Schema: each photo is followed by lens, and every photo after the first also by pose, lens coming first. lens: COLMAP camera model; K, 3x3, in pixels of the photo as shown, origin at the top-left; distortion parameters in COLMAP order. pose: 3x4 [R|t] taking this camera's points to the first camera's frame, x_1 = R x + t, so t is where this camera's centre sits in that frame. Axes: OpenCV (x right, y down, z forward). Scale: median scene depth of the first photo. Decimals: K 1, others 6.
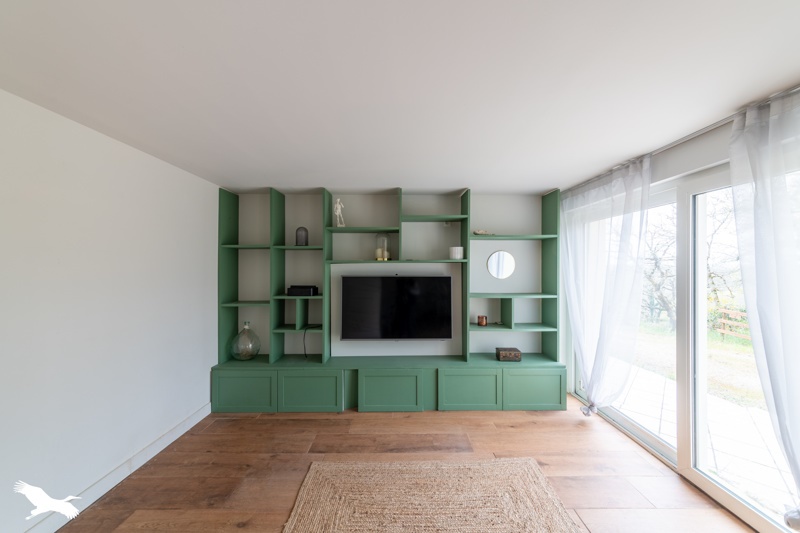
lens RADIAL K [[286.0, 0, 401.5], [0, 286.0, 263.9], [0, 0, 1]] dist [-0.001060, -0.000008]
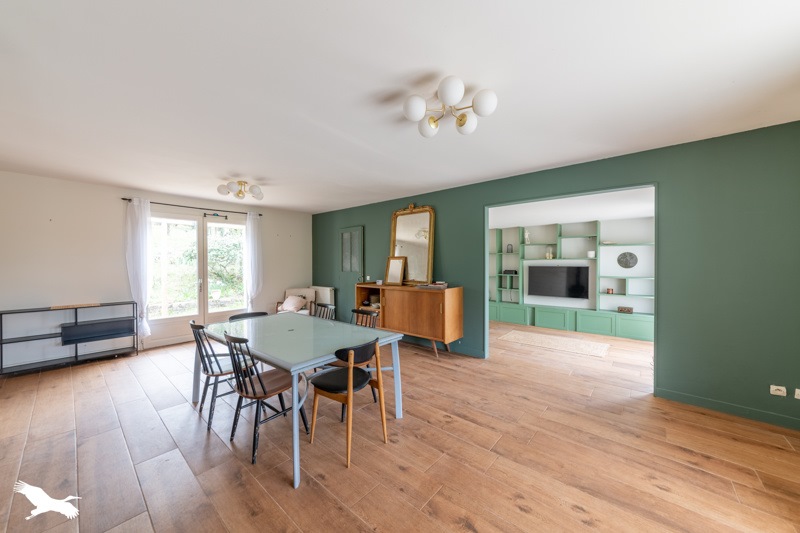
lens RADIAL K [[286.0, 0, 395.3], [0, 286.0, 265.0], [0, 0, 1]] dist [-0.001060, -0.000008]
pose [[0.746846, 0.002274, -0.664993, 0.477323], [0.002492, 0.999978, 0.006219, 0.019279], [0.664992, -0.006302, 0.746824, -1.283306]]
